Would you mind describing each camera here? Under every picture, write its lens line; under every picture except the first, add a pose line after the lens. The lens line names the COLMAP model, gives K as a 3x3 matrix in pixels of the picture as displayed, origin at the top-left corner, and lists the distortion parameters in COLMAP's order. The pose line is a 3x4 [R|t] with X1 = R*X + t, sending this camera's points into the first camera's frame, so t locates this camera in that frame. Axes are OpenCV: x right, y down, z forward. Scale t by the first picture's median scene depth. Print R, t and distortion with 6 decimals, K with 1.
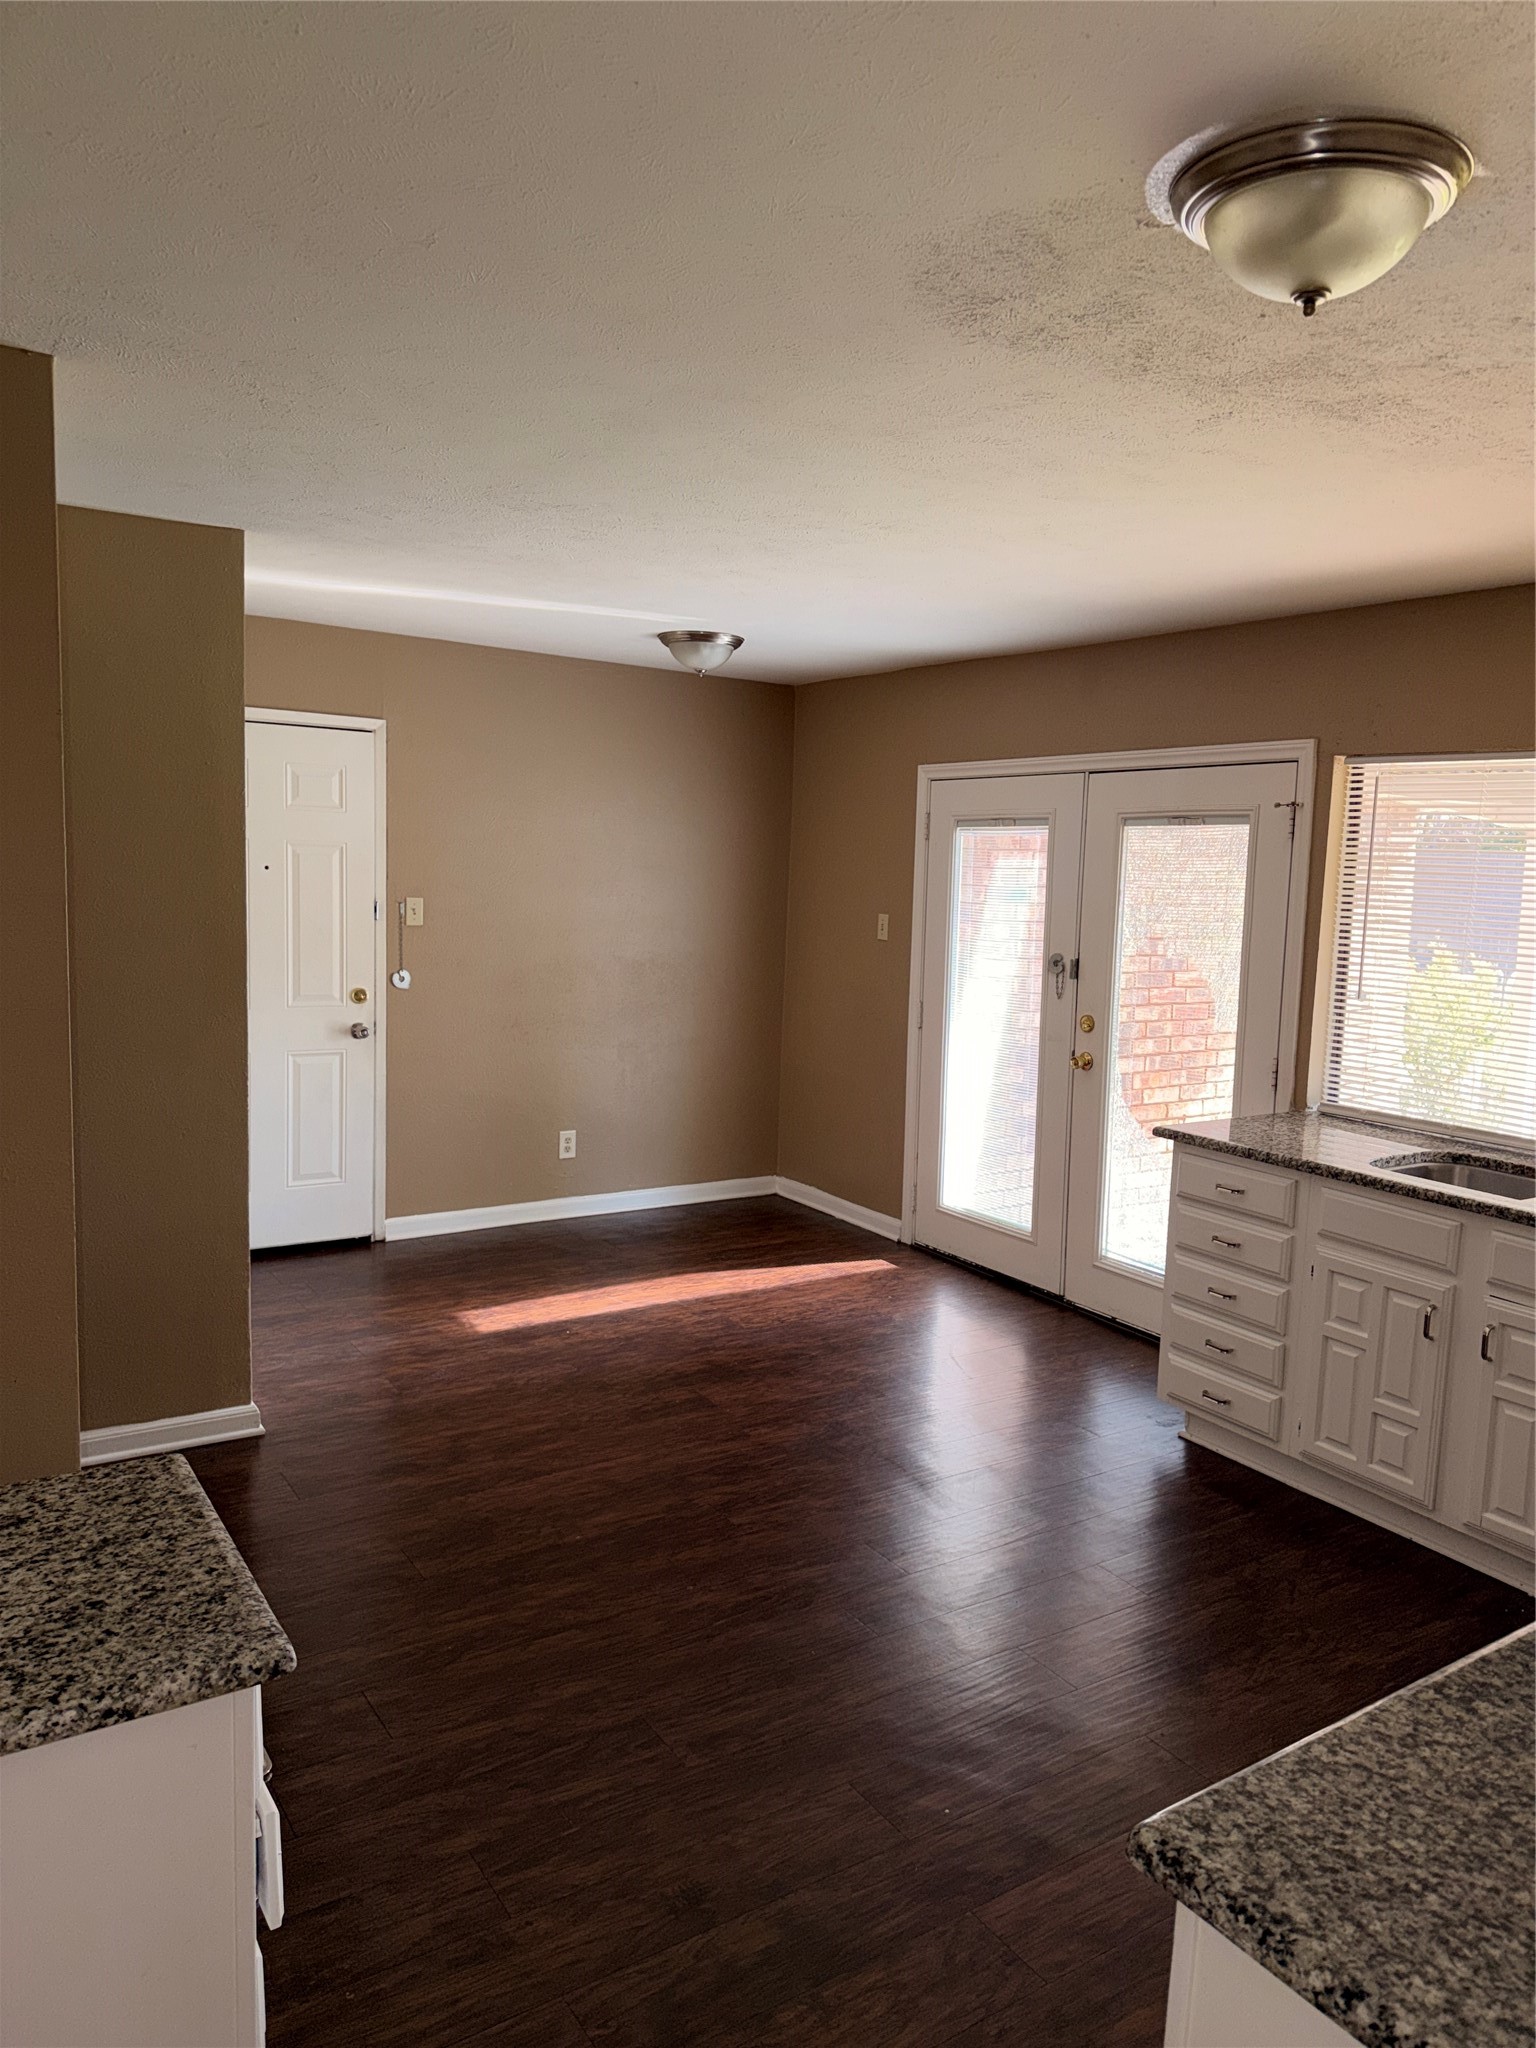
lens RADIAL K [[1441.5, 0, 768.0], [0, 1441.5, 1024.0], [0, 0, 1]] dist [0.181717, -0.392866]
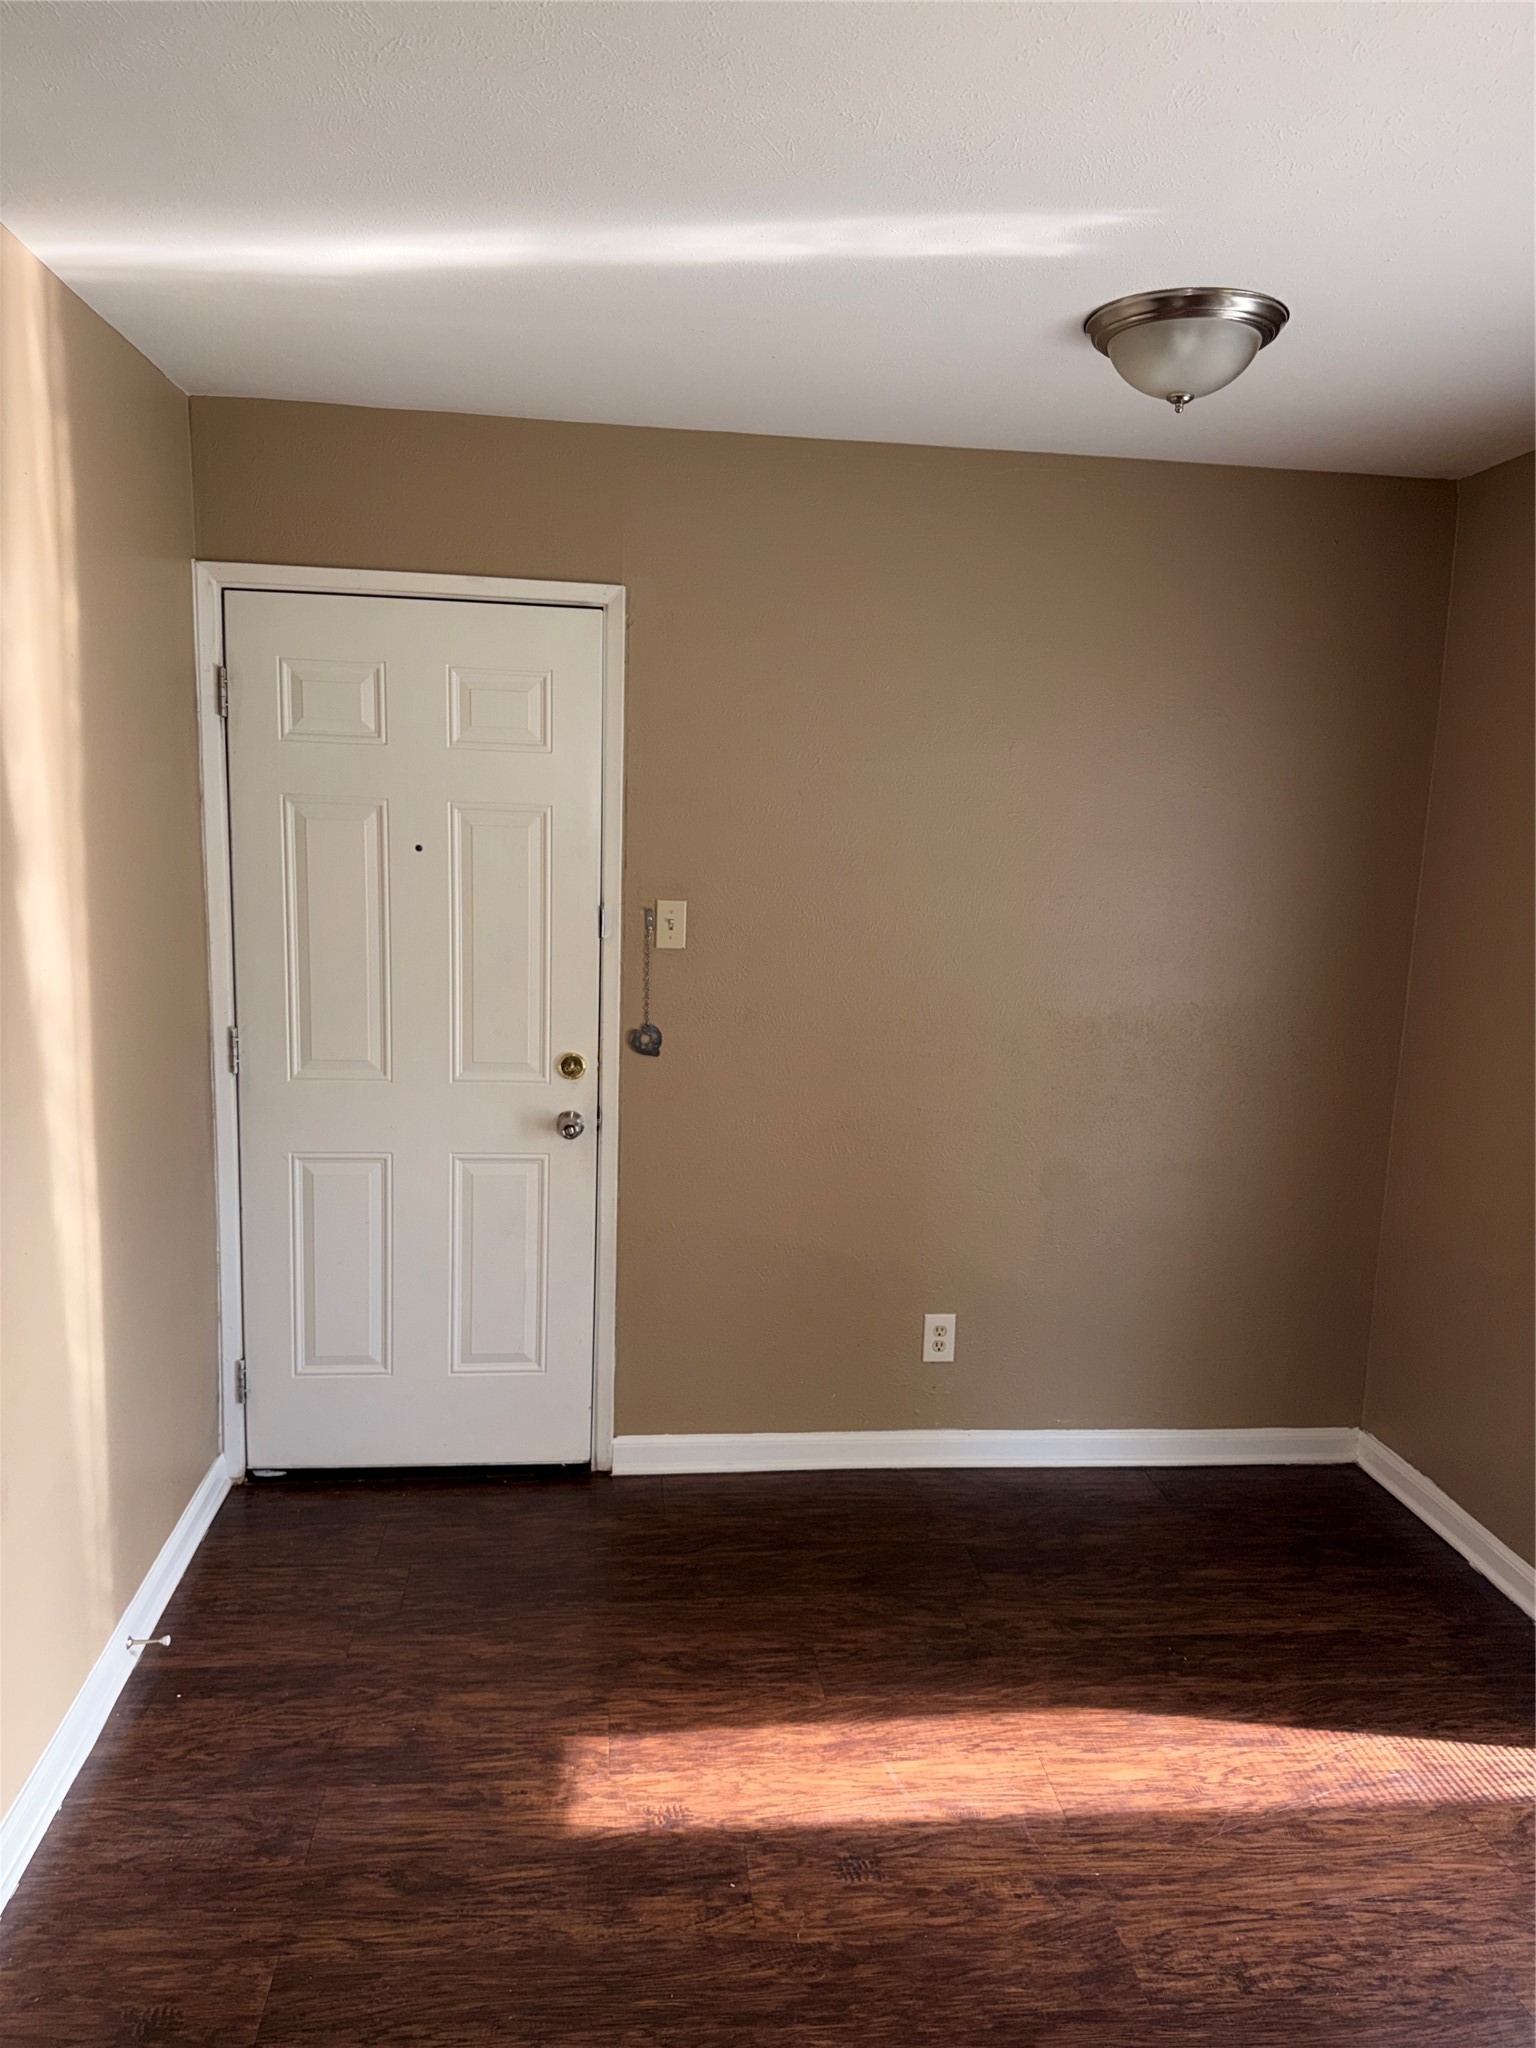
lens RADIAL K [[1413.2, 0, 779.3], [0, 1413.2, 1041.0], [0, 0, 1]] dist [0.107674, -0.139652]
pose [[0.894554, 0.064432, -0.442290, 0.048670], [-0.050236, 0.997779, 0.043750, -0.060146], [0.444127, -0.016918, 0.895804, 0.537169]]
